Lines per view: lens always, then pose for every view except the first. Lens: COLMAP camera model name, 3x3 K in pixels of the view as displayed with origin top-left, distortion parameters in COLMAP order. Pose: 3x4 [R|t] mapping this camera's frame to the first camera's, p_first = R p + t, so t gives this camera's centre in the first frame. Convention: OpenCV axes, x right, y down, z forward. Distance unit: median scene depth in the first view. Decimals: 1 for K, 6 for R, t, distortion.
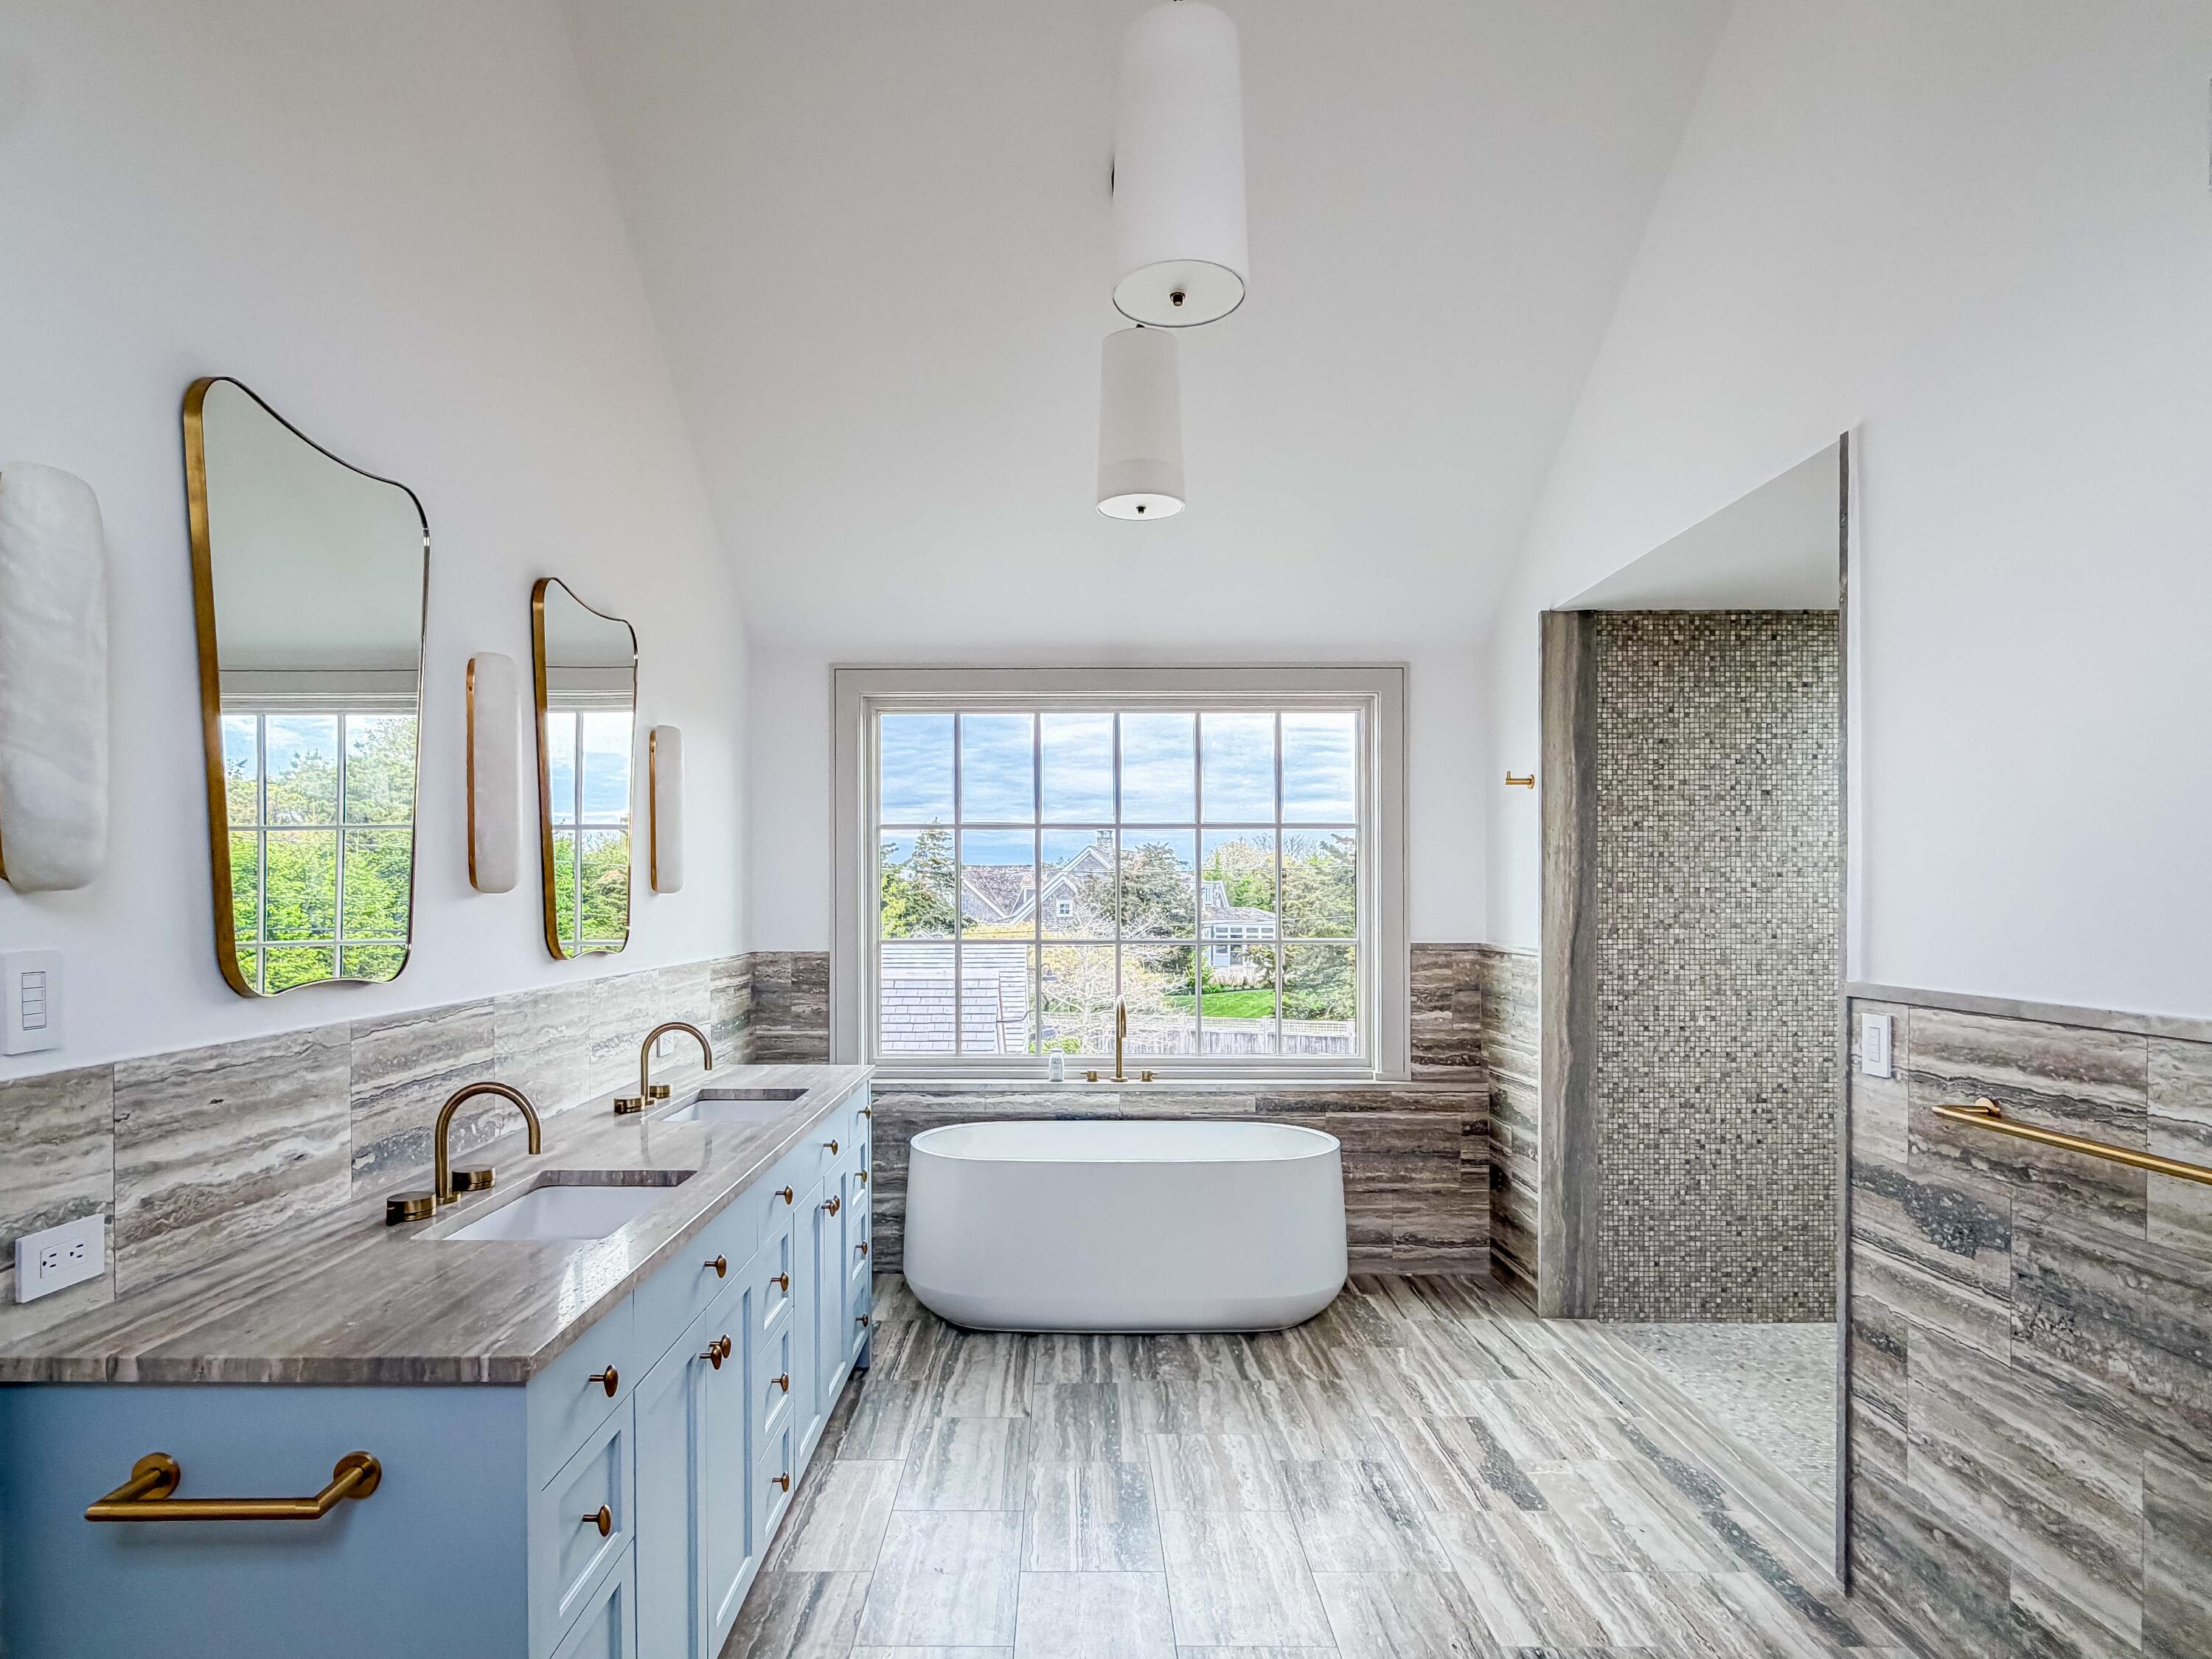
lens RADIAL K [[1204.7, 0, 1101.6], [0, 1204.7, 915.7], [0, 0, 1]] dist [0.001602, -0.001650]
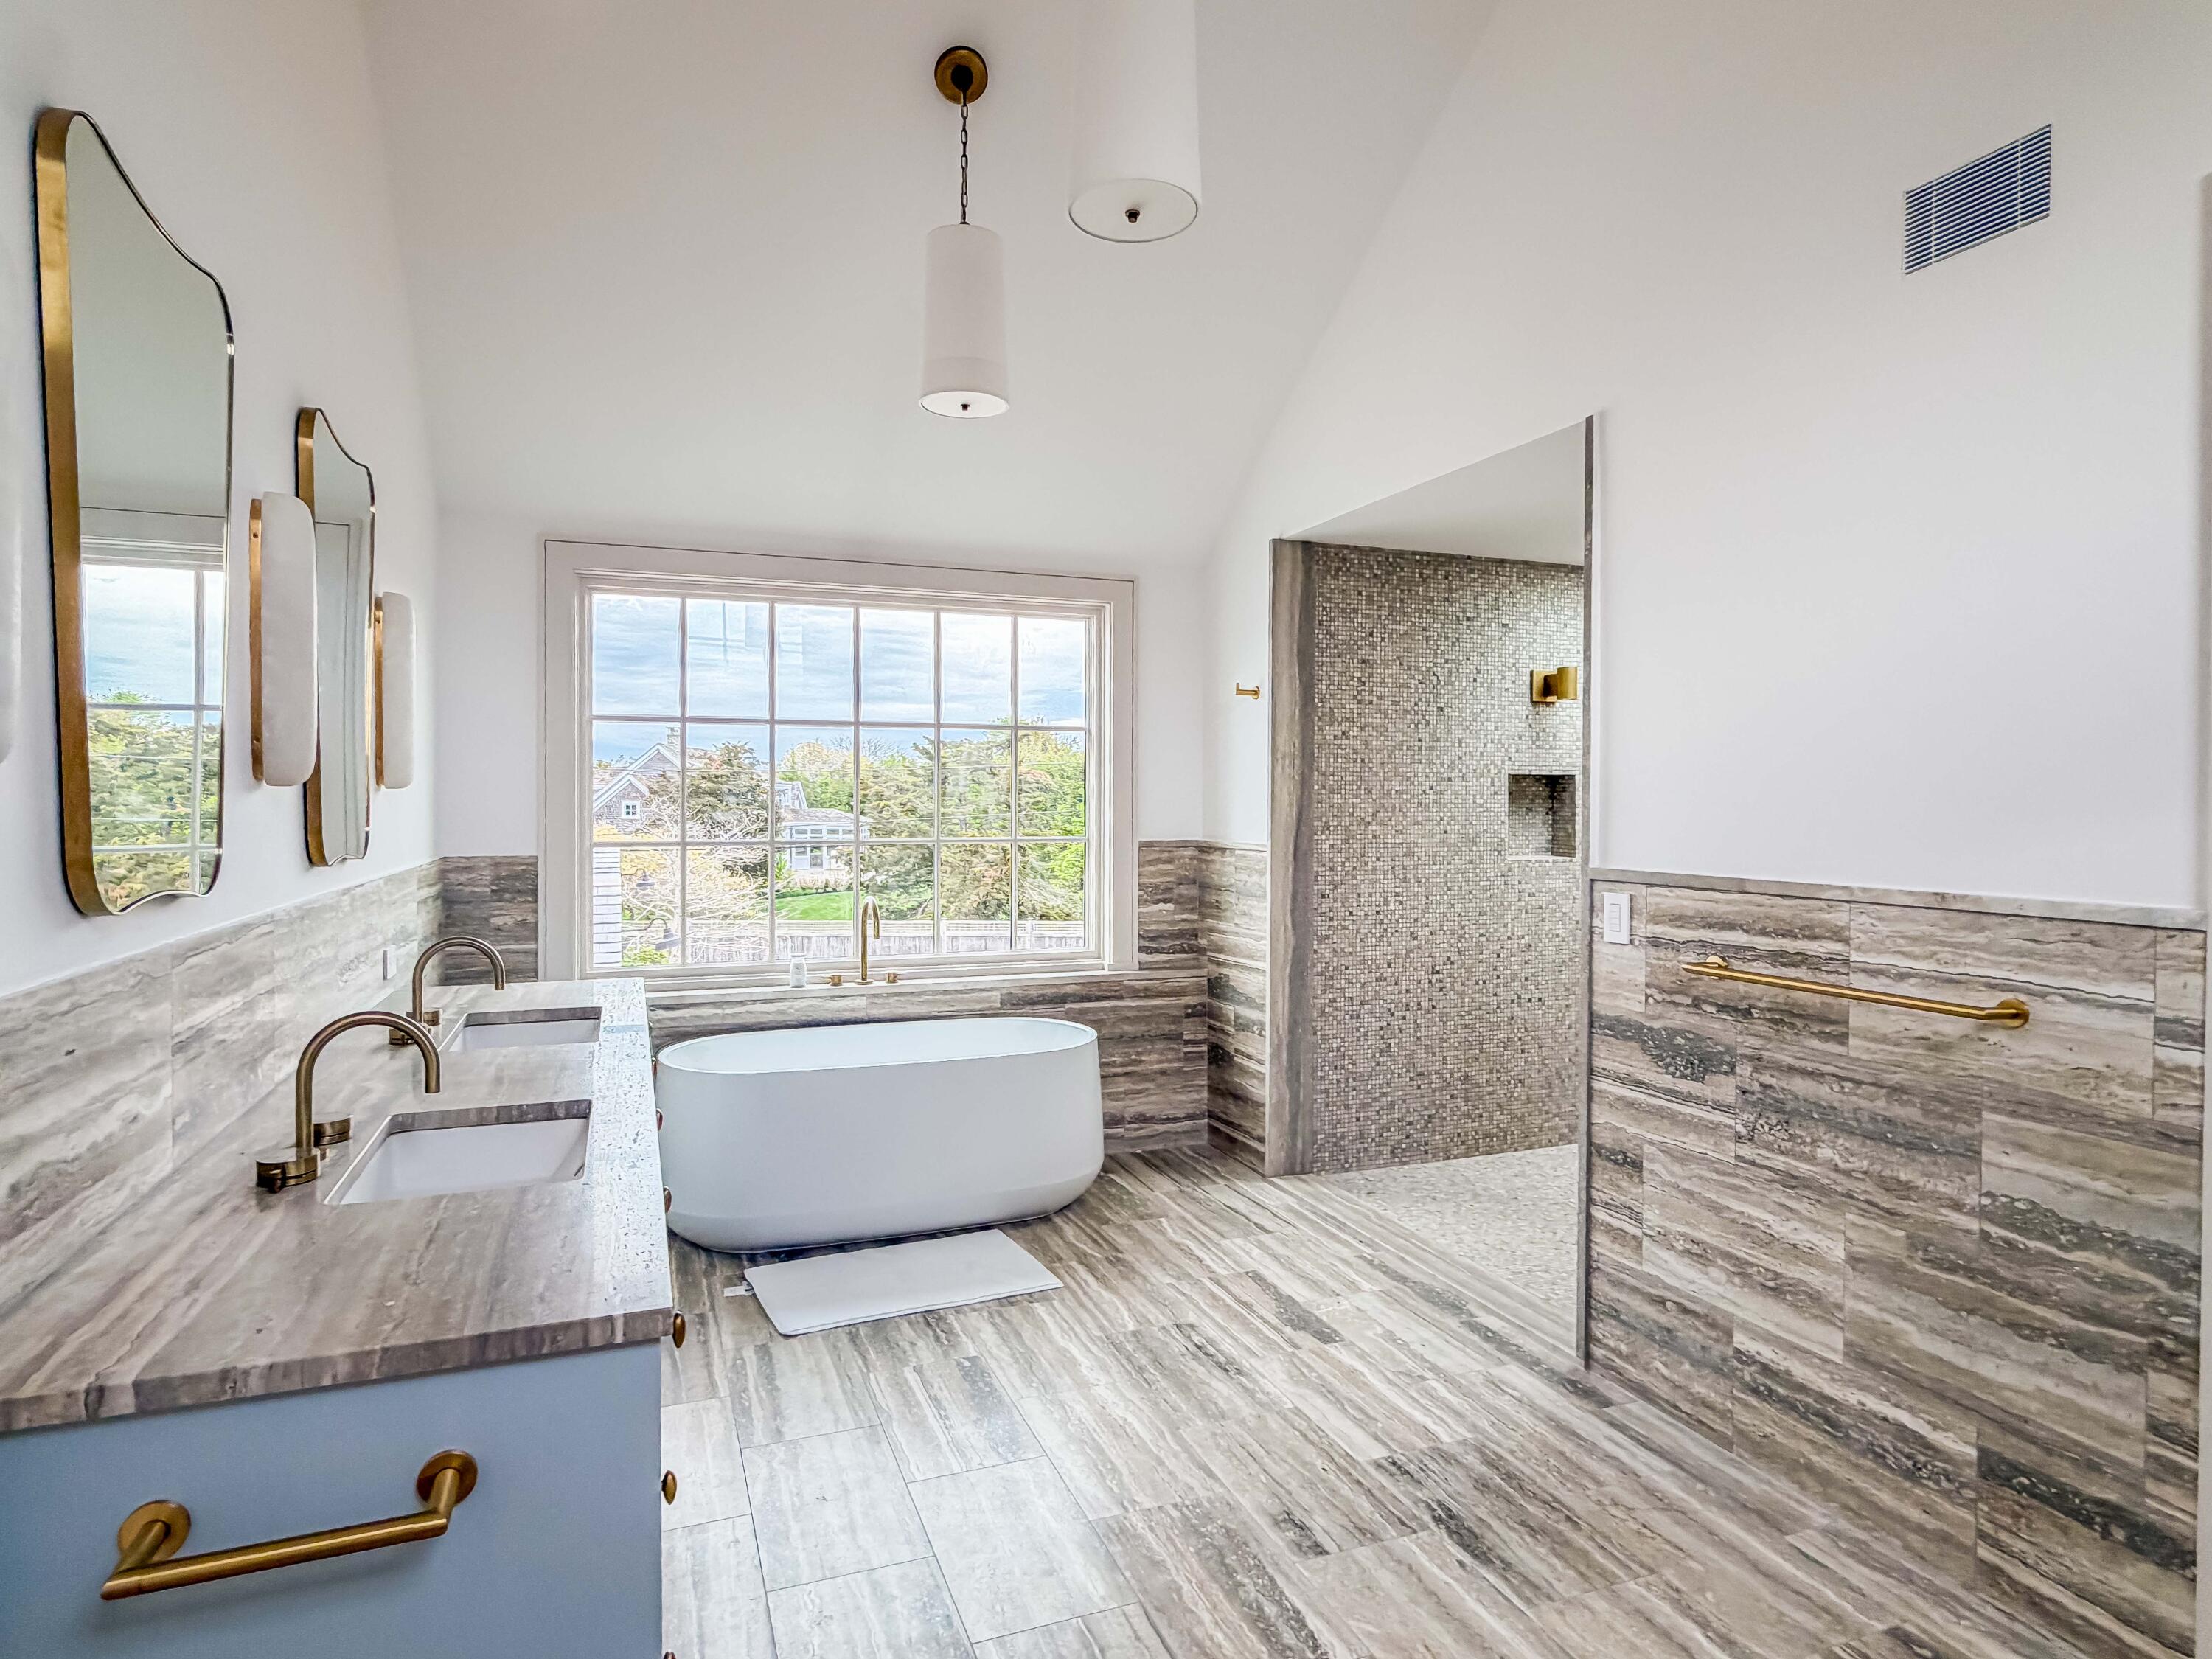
lens RADIAL K [[1198.4, 0, 1108.6], [0, 1198.4, 824.0], [0, 0, 1]] dist [0.000103, 0.000312]
pose [[0.936544, -0.003598, 0.350532, -0.202987], [0.001547, 0.999980, 0.006133, 0.002330], [-0.350547, -0.005202, 0.936531, 0.026705]]
